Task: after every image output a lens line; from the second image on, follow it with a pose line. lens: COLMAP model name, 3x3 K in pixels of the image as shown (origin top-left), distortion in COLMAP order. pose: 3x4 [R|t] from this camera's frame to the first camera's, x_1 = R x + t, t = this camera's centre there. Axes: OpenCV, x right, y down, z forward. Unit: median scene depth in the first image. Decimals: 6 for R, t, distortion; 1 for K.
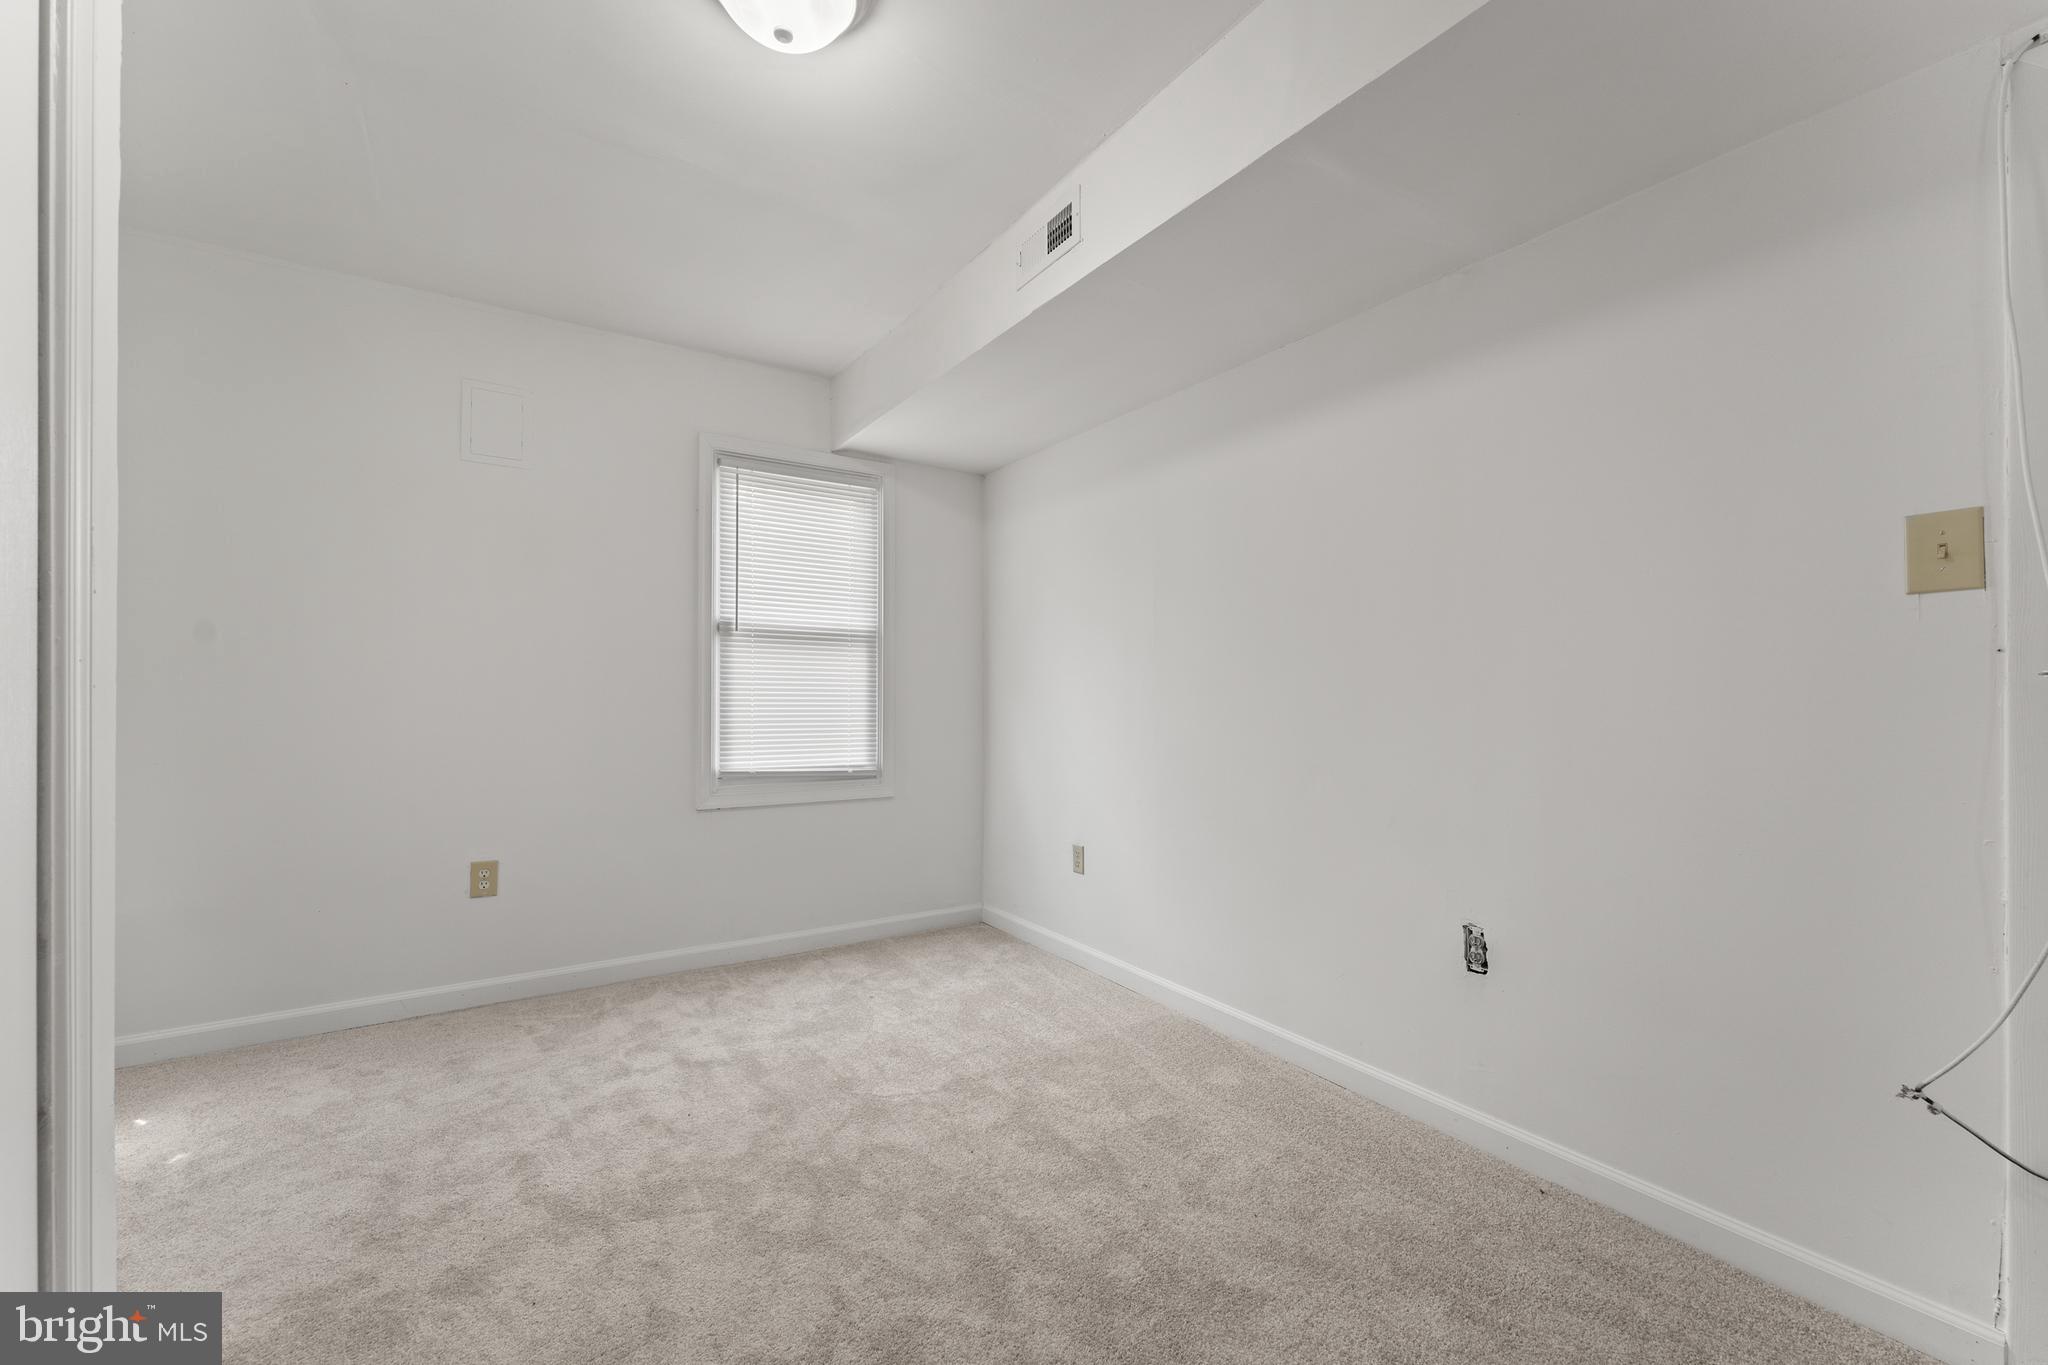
lens RADIAL K [[836.1, 0, 1024.0], [0, 836.1, 682.5], [0, 0, 1]] dist [0.000329, 0.000016]
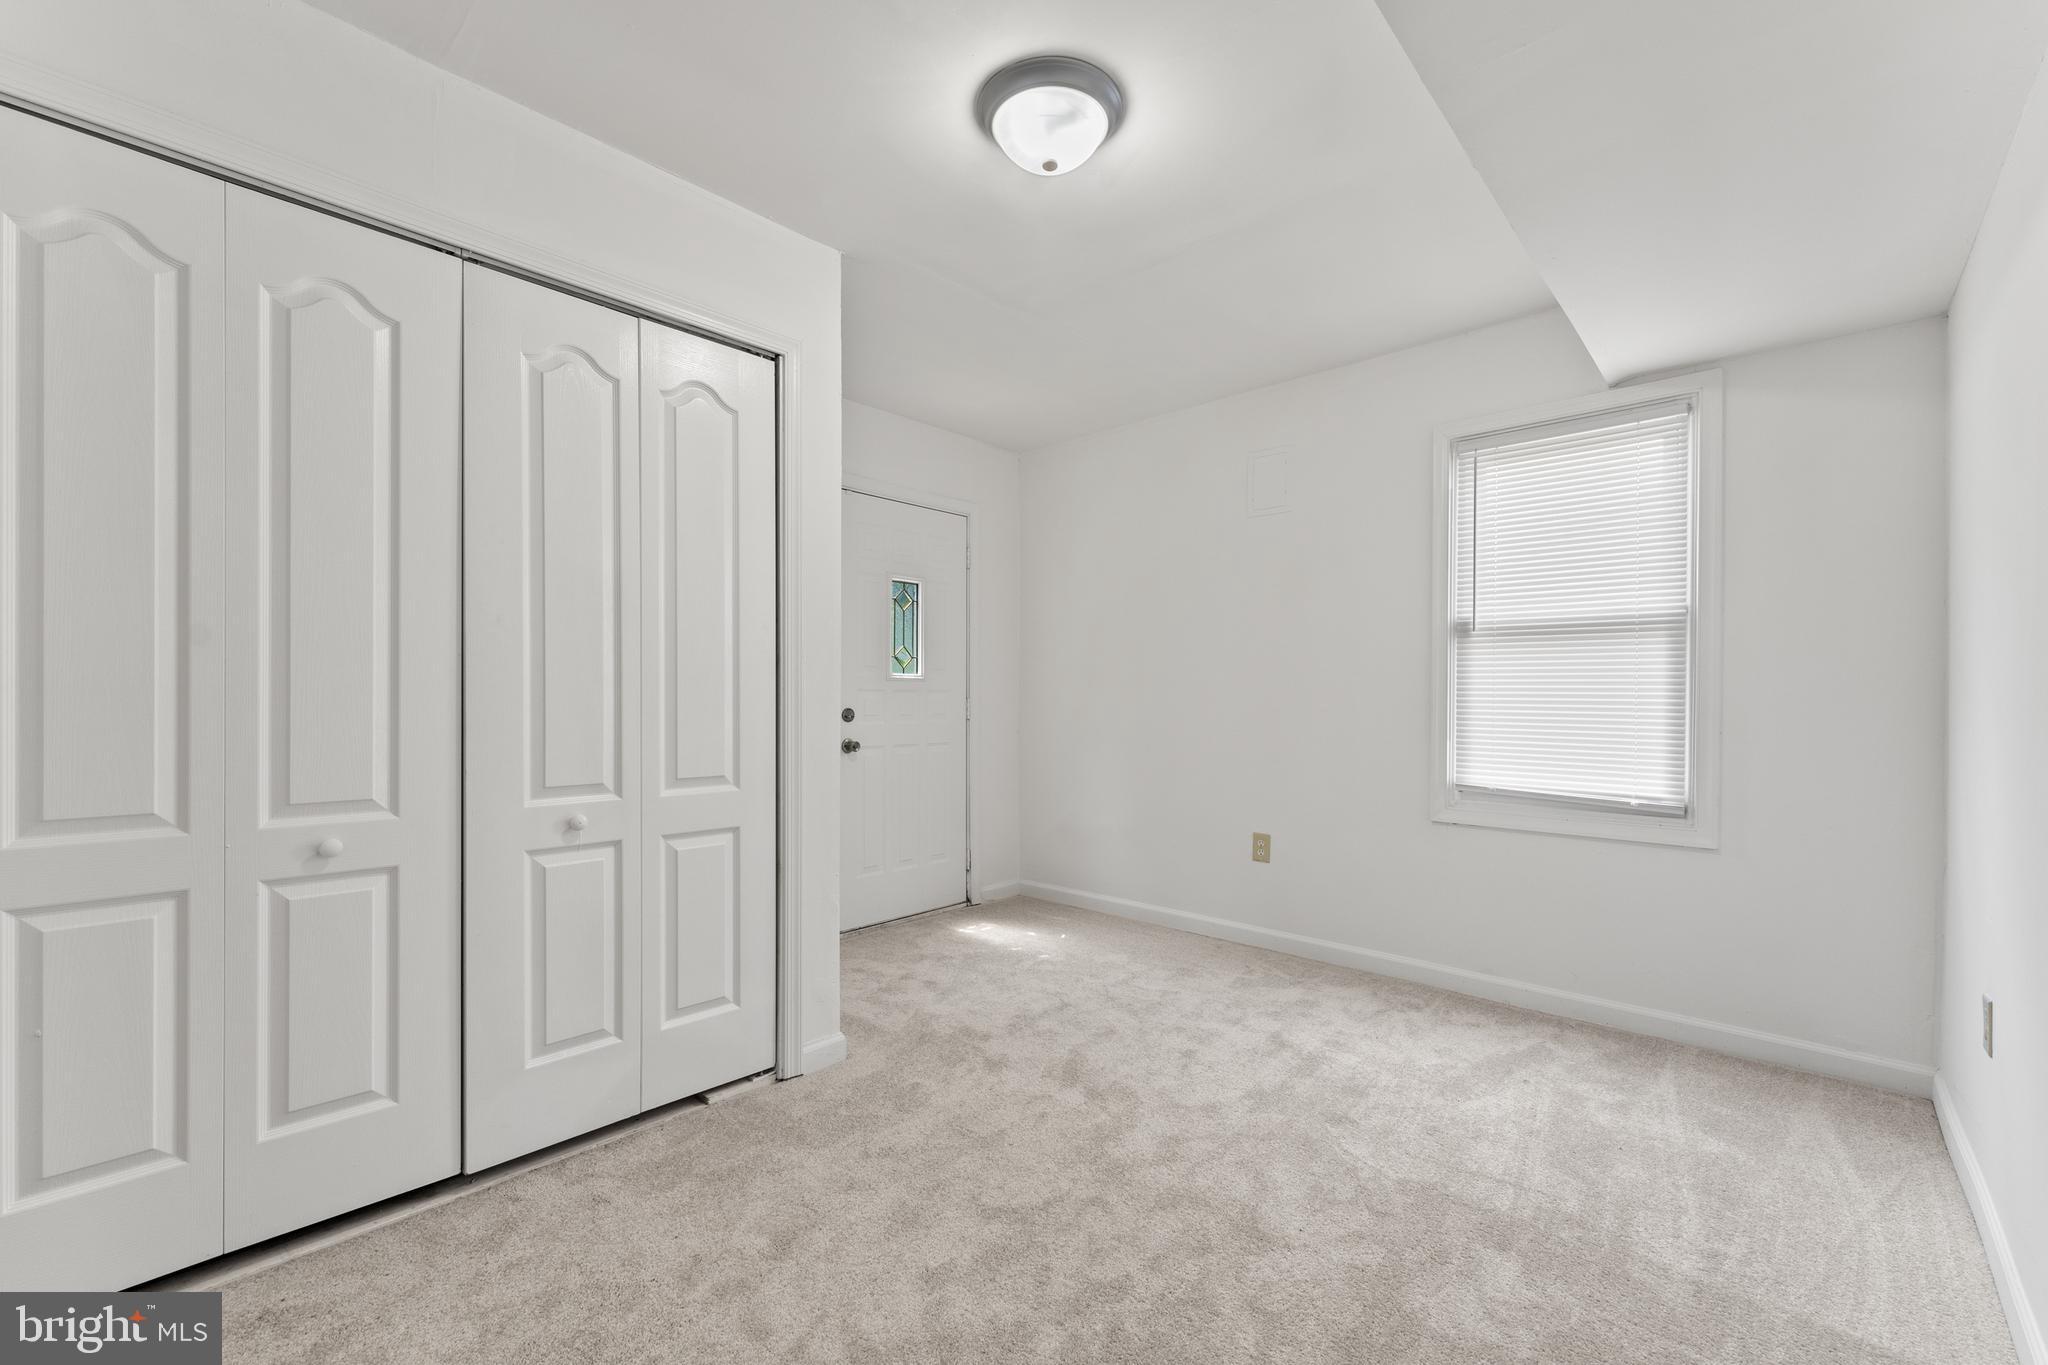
lens RADIAL K [[823.8, 0, 1030.5], [0, 823.8, 698.9], [0, 0, 1]] dist [0.000287, -0.000028]
pose [[0.247250, -0.004562, -0.968941, 0.450061], [0.006104, 0.999976, -0.003151, 0.013501], [0.968933, -0.005135, 0.247272, 0.348152]]
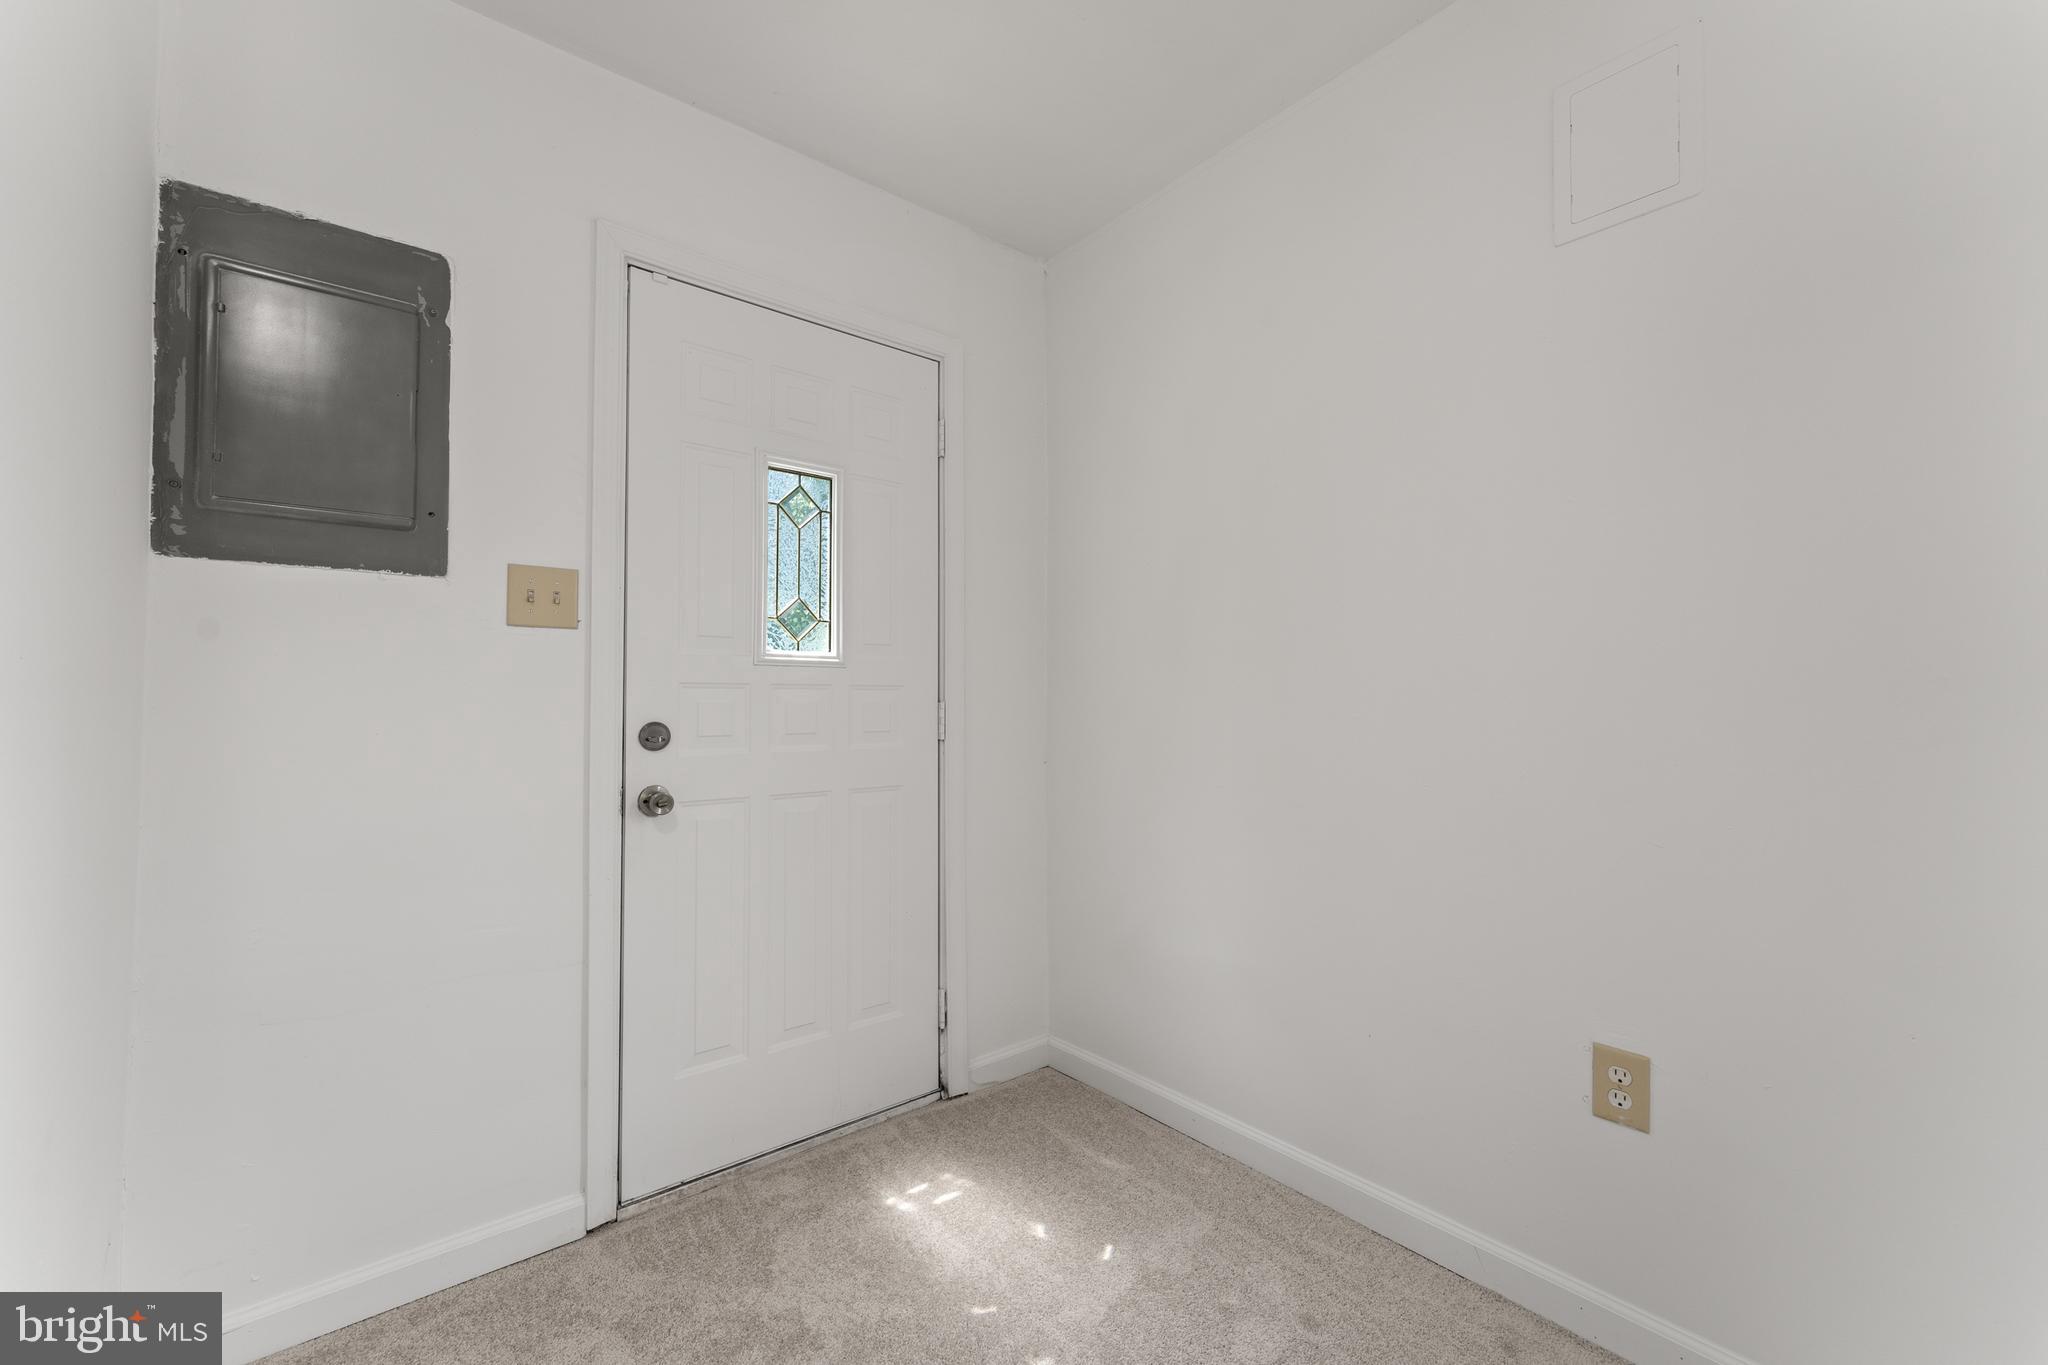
lens RADIAL K [[836.1, 0, 1024.0], [0, 836.1, 682.5], [0, 0, 1]] dist [0.000329, 0.000016]
pose [[0.109774, -0.029348, -0.993523, -0.194583], [0.011004, 0.999539, -0.028310, 0.013318], [0.993896, -0.007825, 0.110046, 0.589199]]
